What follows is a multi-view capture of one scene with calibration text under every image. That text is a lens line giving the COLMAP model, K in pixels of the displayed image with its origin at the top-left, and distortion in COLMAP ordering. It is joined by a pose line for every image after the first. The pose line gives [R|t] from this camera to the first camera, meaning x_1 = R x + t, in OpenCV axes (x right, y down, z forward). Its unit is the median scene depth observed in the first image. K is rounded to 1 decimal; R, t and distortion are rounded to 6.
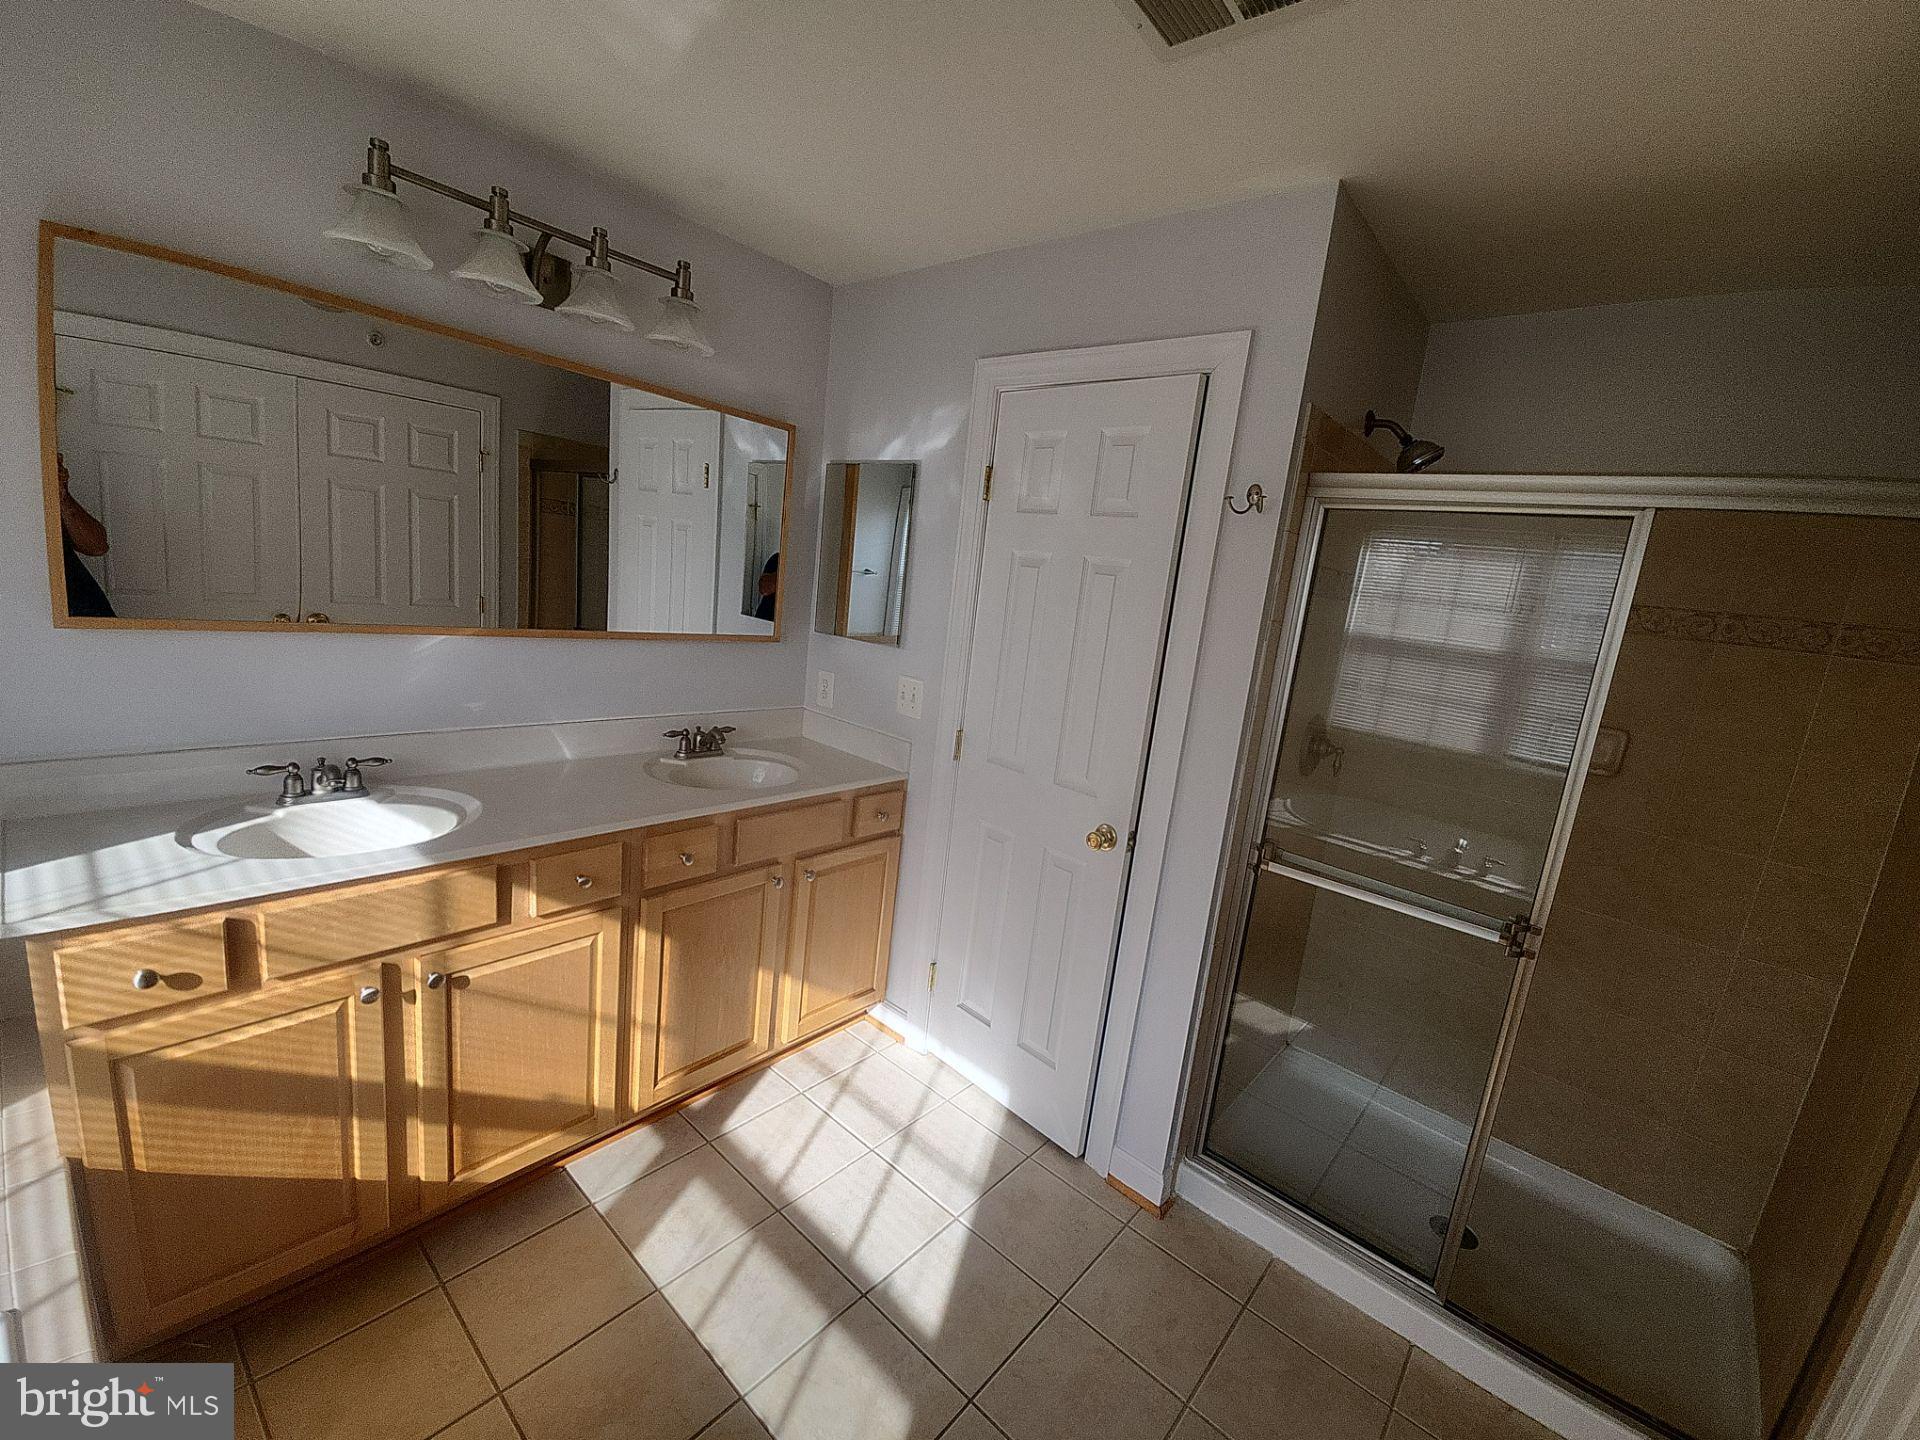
lens RADIAL K [[785.8, 0, 970.9], [0, 785.8, 715.3], [0, 0, 1]] dist [0.012008, -0.011521]
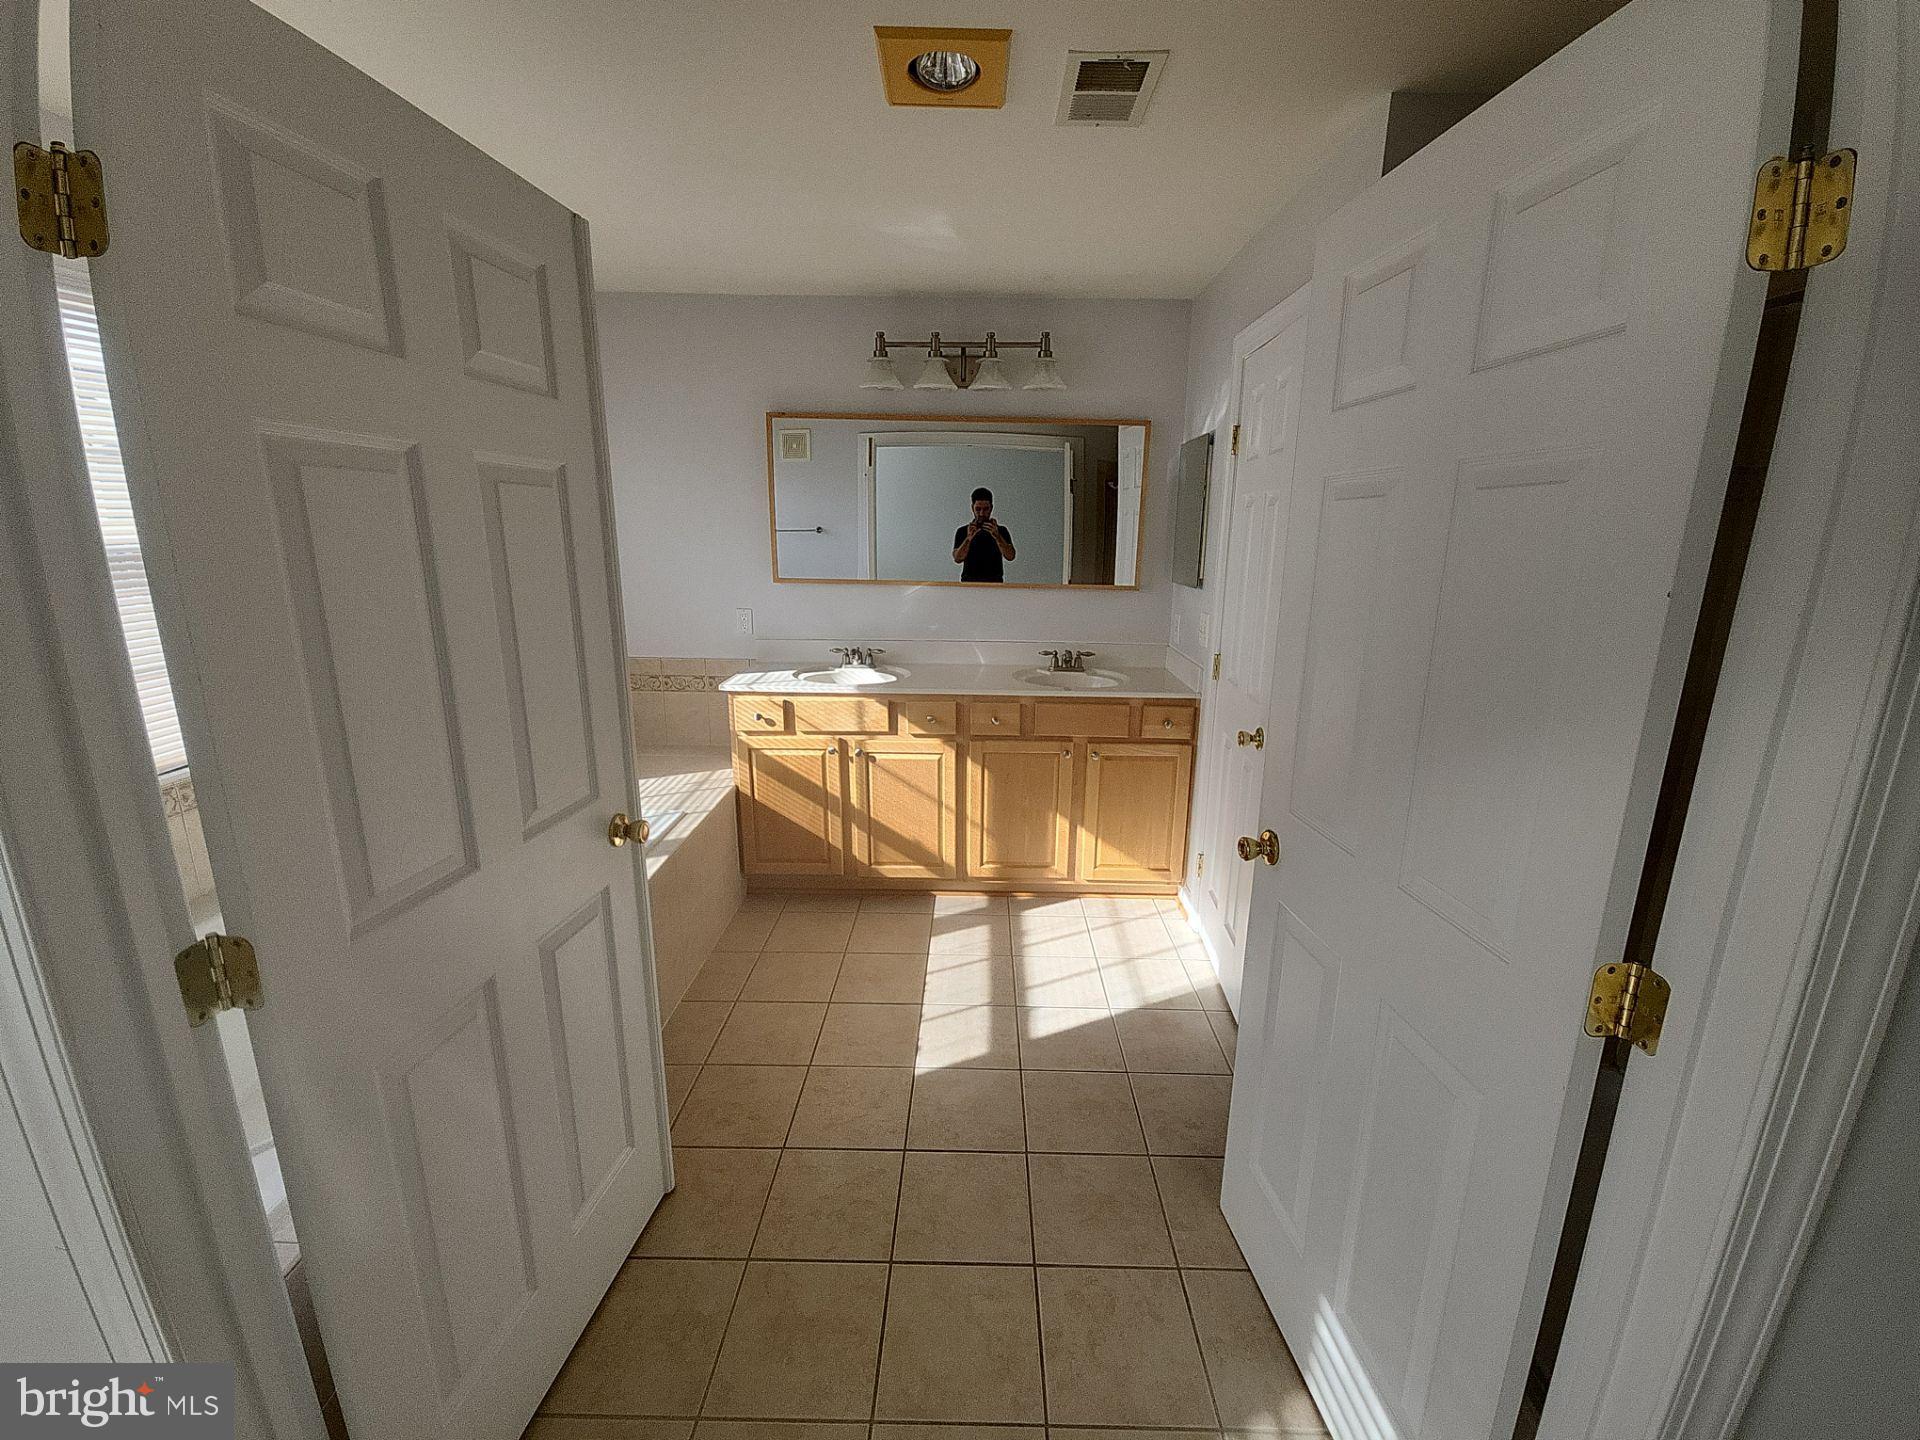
lens RADIAL K [[789.5, 0, 960.0], [0, 789.5, 720.0], [0, 0, 1]] dist [-0.027673, -0.000013]
pose [[0.623645, 0.078417, -0.777765, 0.907120], [-0.079739, 0.996147, 0.036497, 0.144320], [0.777630, 0.039258, 0.627495, -0.046546]]
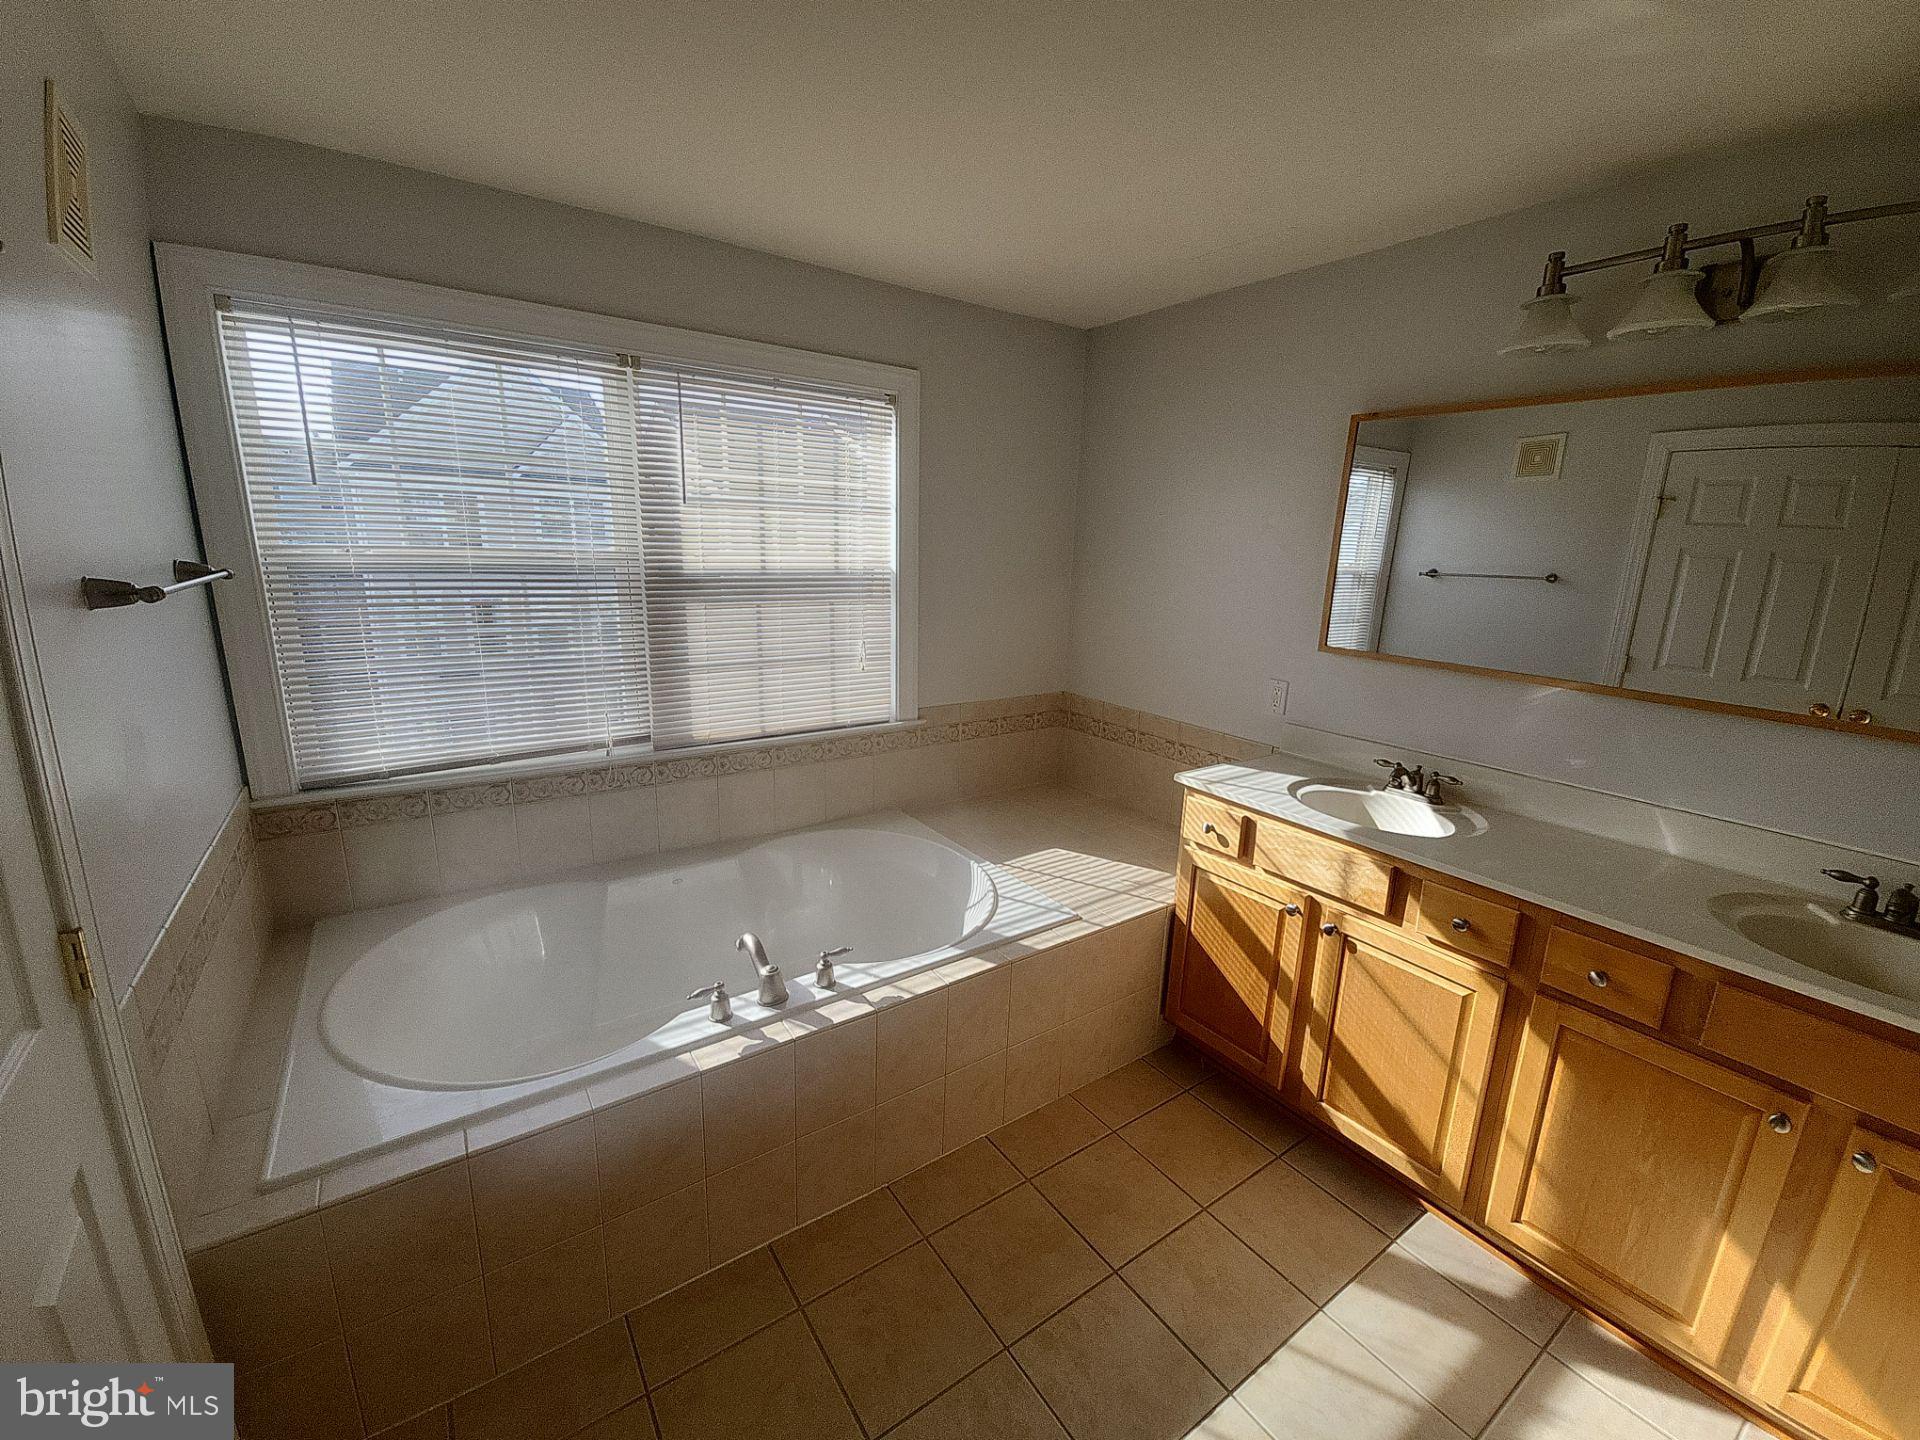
lens RADIAL K [[783.6, 0, 960.0], [0, 783.6, 720.0], [0, 0, 1]] dist [0.014252, -0.011178]
pose [[-0.257193, 0.091761, -0.961994, 0.593882], [-0.237651, 0.958904, 0.155003, -0.037894], [0.936682, 0.268485, -0.224816, 0.565603]]
